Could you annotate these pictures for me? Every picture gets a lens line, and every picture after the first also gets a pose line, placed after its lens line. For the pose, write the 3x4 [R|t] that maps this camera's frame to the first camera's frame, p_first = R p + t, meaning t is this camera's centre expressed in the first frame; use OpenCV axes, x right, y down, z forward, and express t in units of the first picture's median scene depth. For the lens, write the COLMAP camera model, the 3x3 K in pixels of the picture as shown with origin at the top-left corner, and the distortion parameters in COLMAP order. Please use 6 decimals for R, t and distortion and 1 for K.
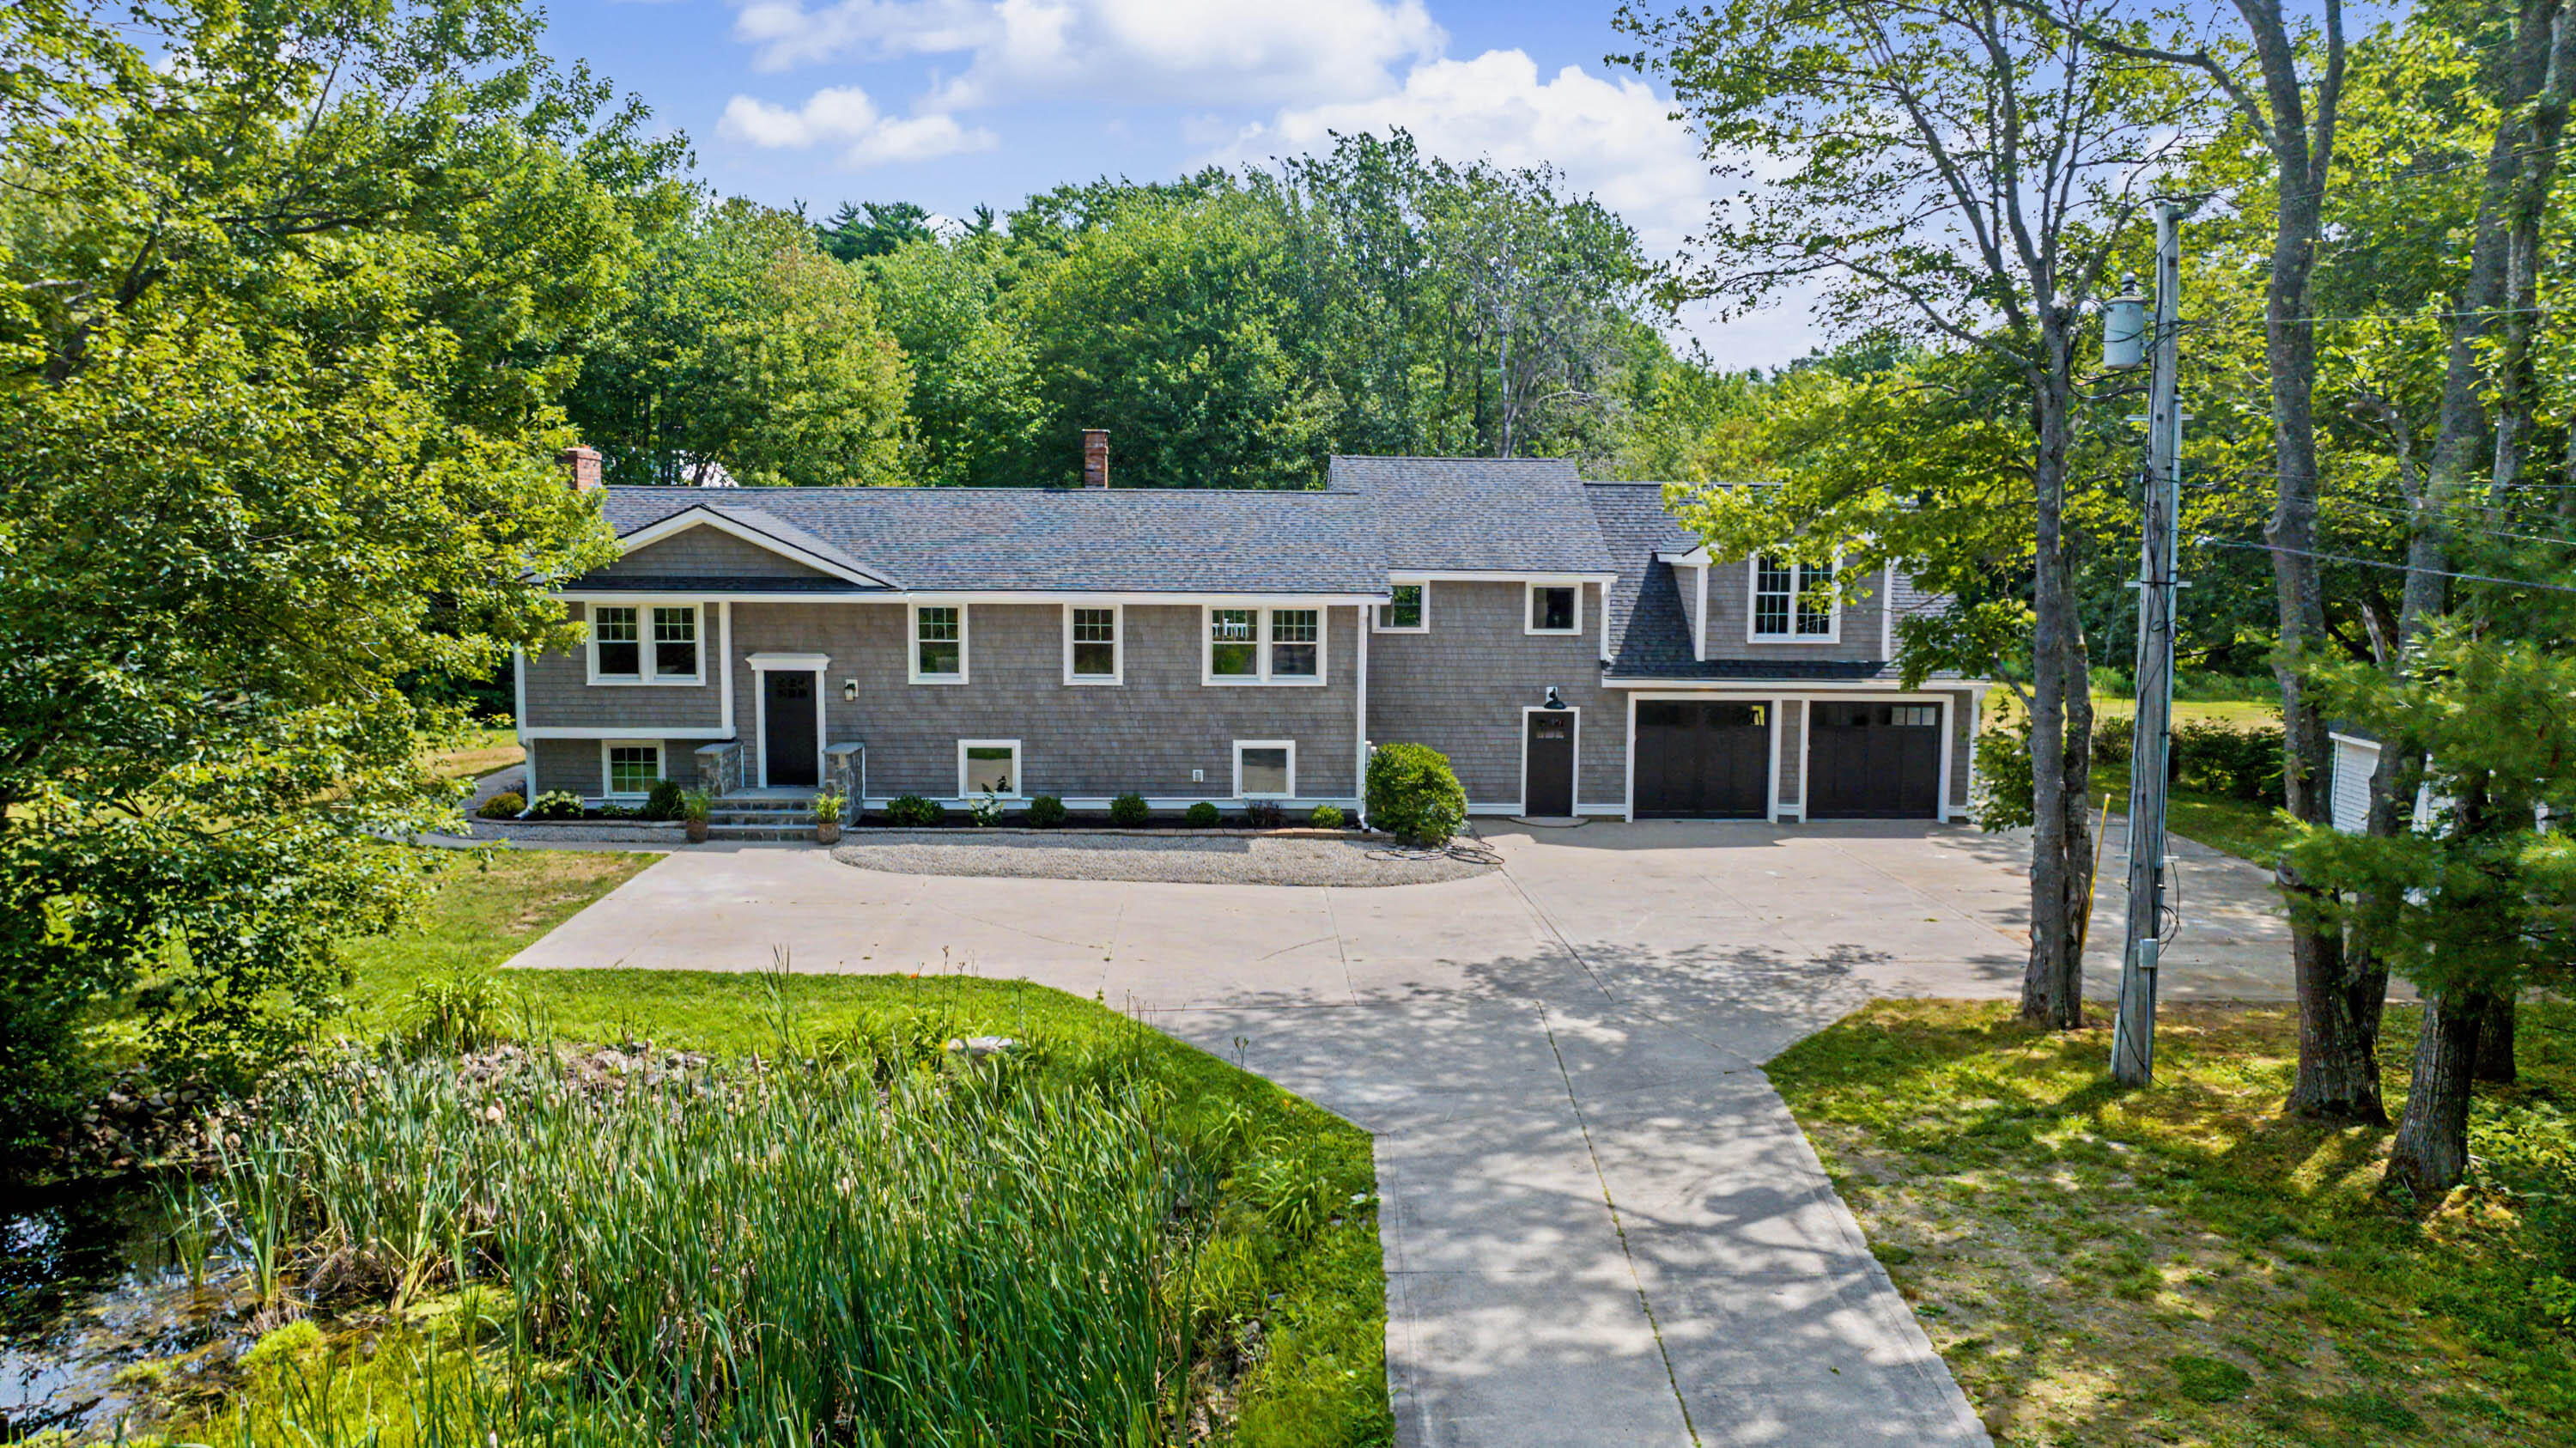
lens RADIAL K [[1826.1, 0, 1288.0], [0, 1826.1, 724.0], [0, 0, 1]] dist [-0.004871, -0.003893]
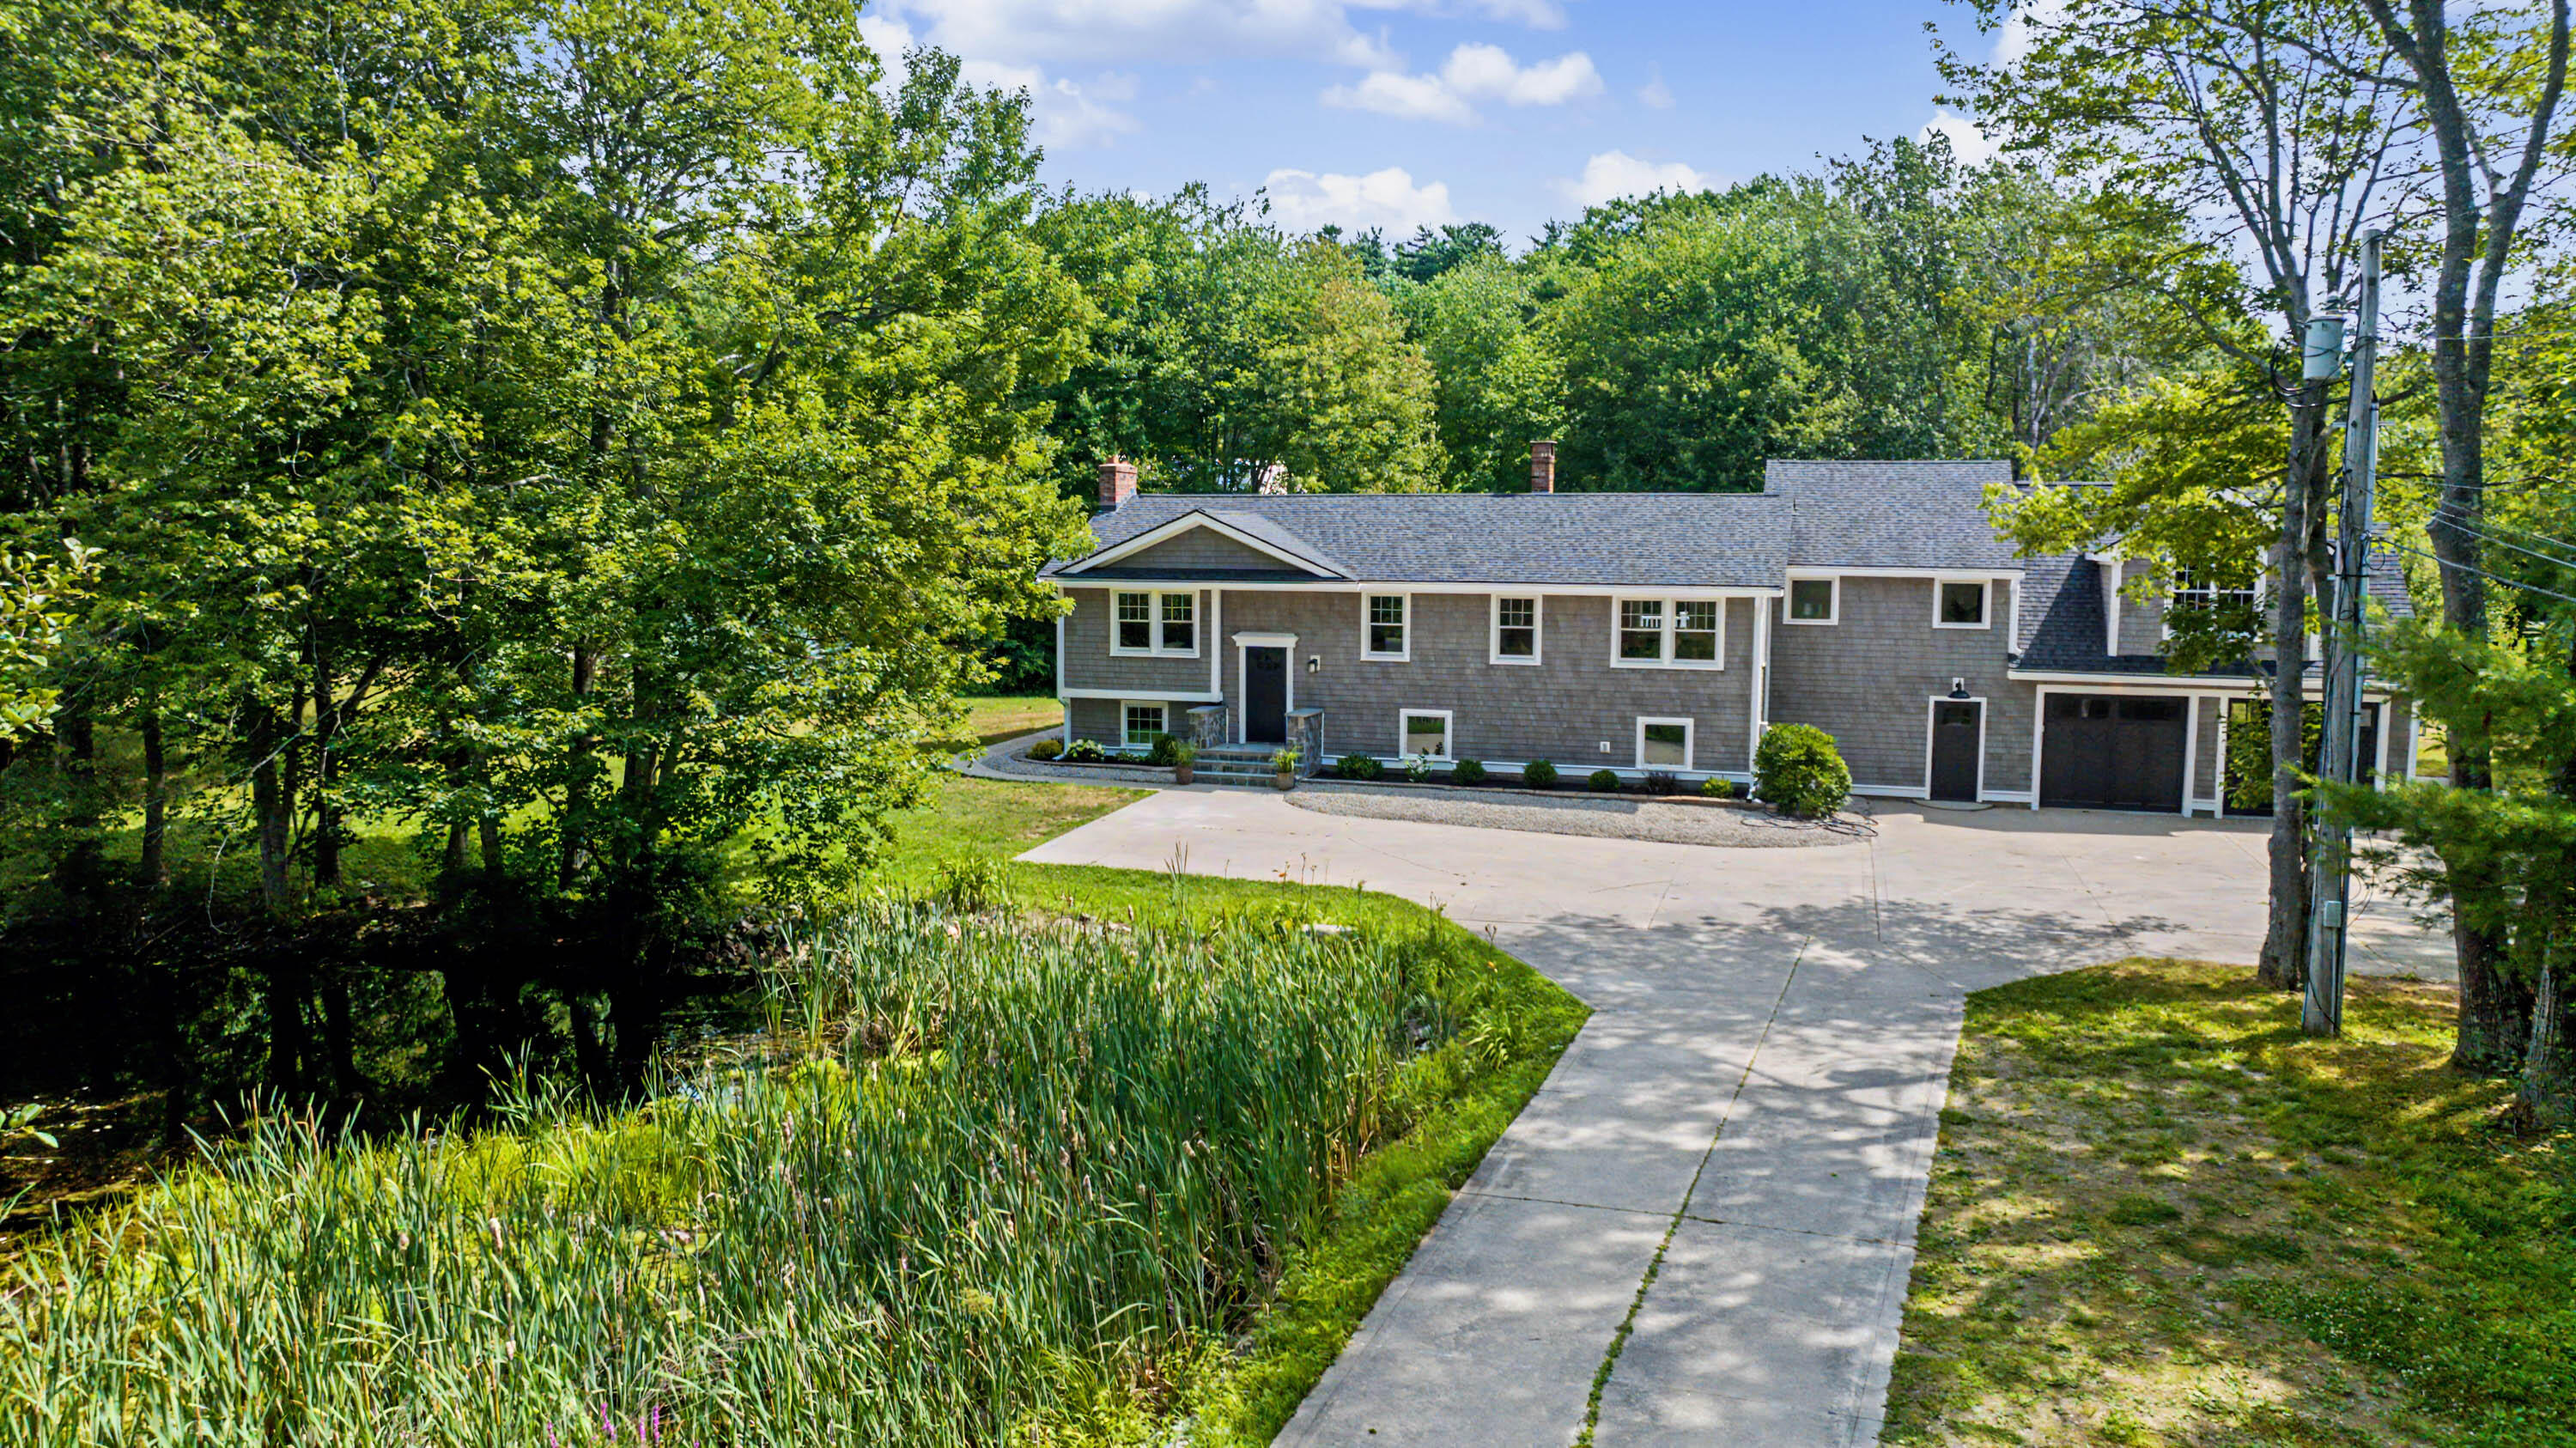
lens RADIAL K [[1826.1, 0, 1288.0], [0, 1826.1, 724.0], [0, 0, 1]] dist [-0.004871, -0.003893]
pose [[0.946530, 0.032201, -0.321006, 0.129991], [-0.032464, 0.999463, 0.004534, 0.015637], [0.320979, 0.006129, 0.947066, -0.136203]]
